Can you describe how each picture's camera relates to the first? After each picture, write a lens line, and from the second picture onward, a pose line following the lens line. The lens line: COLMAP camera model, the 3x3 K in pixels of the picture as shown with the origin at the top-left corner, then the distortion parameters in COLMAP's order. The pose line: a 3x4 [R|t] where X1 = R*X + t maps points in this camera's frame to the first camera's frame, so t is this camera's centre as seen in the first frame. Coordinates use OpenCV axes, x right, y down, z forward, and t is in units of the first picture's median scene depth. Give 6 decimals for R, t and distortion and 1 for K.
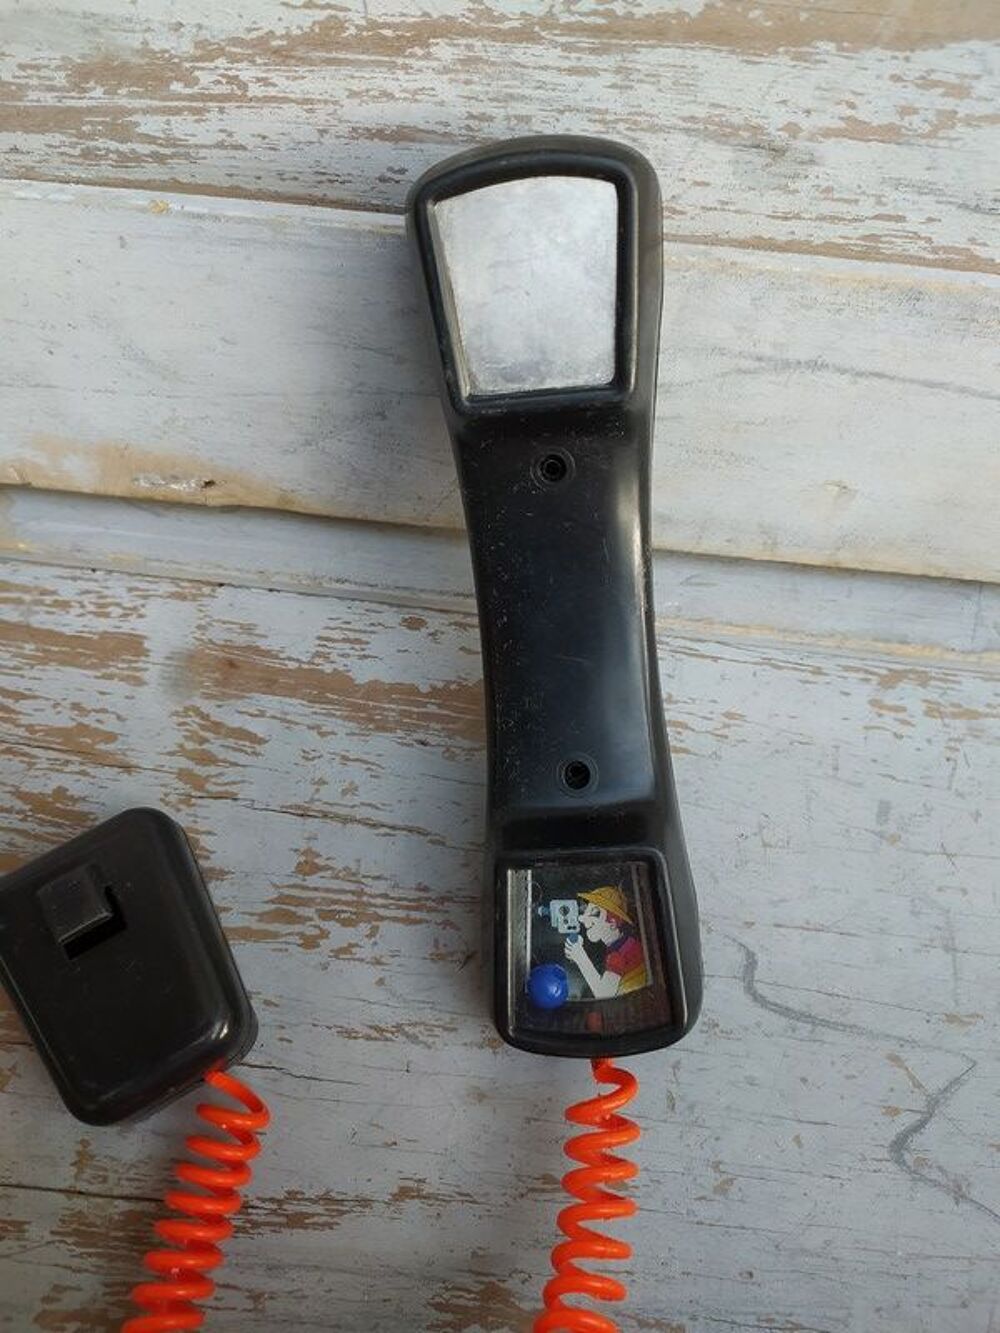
lens RADIAL K [[1069.1, 0, 500.0], [0, 1069.1, 666.5], [0, 0, 1]] dist [0.002238, -0.002556]
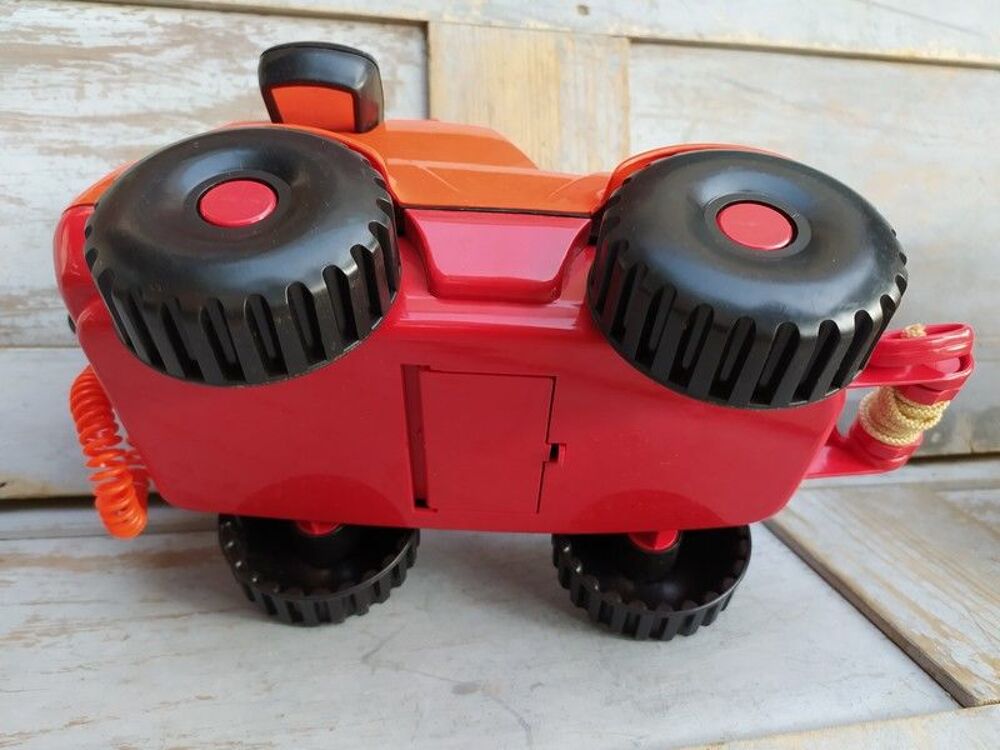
lens RADIAL K [[802.1, 0, 500.0], [0, 802.1, 375.0], [0, 0, 1]] dist [0.002238, -0.002556]
pose [[0.948842, -0.064120, 0.309171, 0.191220], [0.273738, 0.655065, -0.704242, 1.184106], [-0.157371, 0.752846, 0.639106, -0.325211]]
